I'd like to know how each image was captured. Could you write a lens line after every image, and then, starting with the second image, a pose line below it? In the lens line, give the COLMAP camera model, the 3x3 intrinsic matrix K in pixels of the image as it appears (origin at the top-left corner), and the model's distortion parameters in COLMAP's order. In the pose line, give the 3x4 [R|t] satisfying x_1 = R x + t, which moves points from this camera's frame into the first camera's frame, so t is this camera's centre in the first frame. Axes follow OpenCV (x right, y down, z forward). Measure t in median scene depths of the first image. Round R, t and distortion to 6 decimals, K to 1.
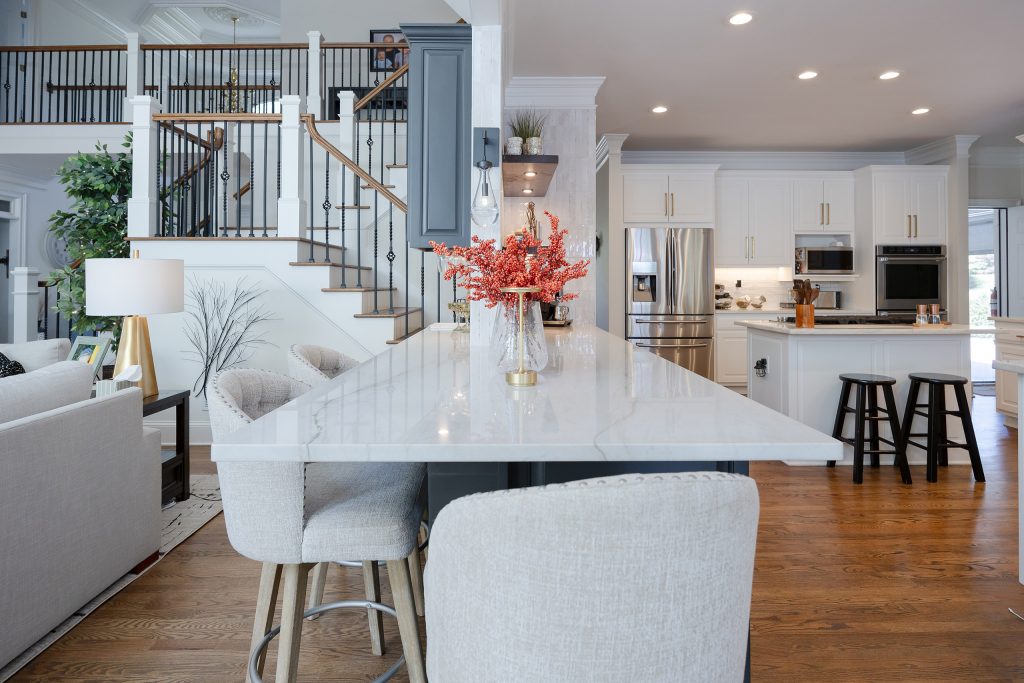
lens RADIAL K [[548.0, 0, 507.0], [0, 548.0, 281.3], [0, 0, 1]] dist [-0.001313, -0.001801]
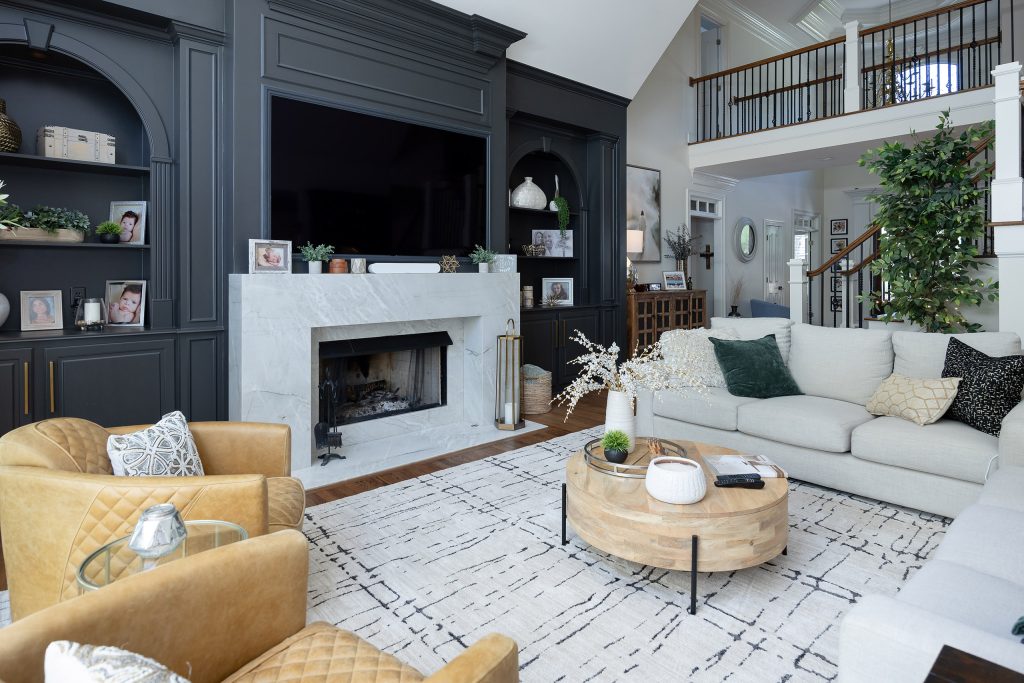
lens RADIAL K [[571.7, 0, 514.6], [0, 571.7, 275.4], [0, 0, 1]] dist [-0.001379, -0.000156]
pose [[0.671258, -0.006455, -0.741196, -0.487101], [0.007331, 0.999971, -0.002070, 0.002641], [0.741188, -0.004044, 0.671286, -0.199988]]
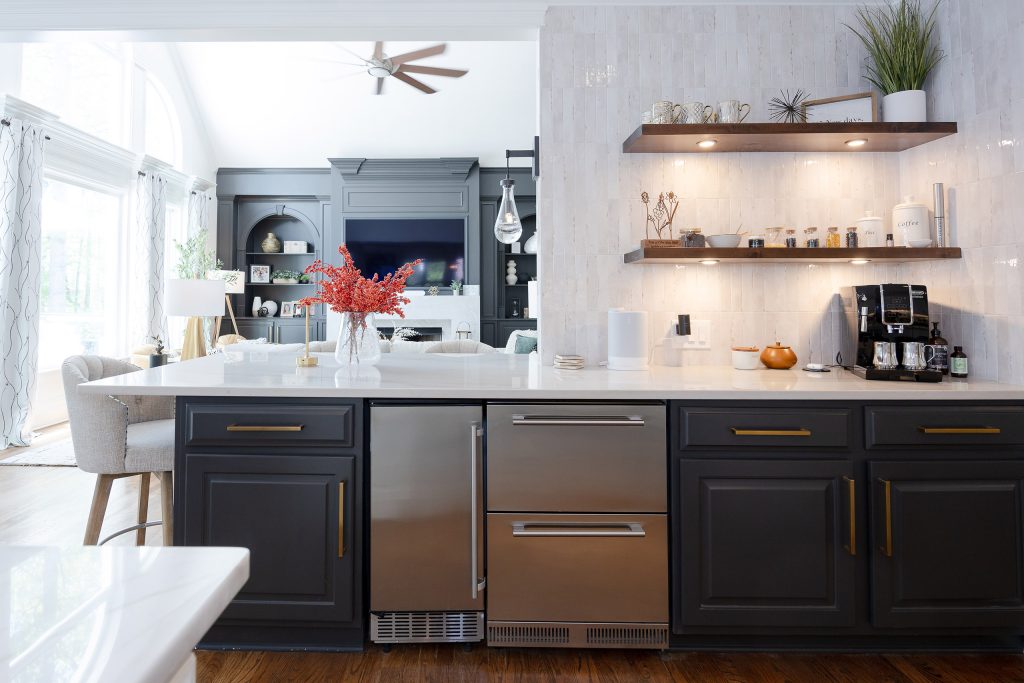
lens RADIAL K [[571.7, 0, 462.0], [0, 571.7, 264.1], [0, 0, 1]] dist [-0.001379, -0.000156]
pose [[-0.017992, -0.058622, -0.998118, 0.537066], [-0.000386, 0.998280, -0.058624, 0.001239], [0.999838, -0.000669, -0.017984, 0.499874]]
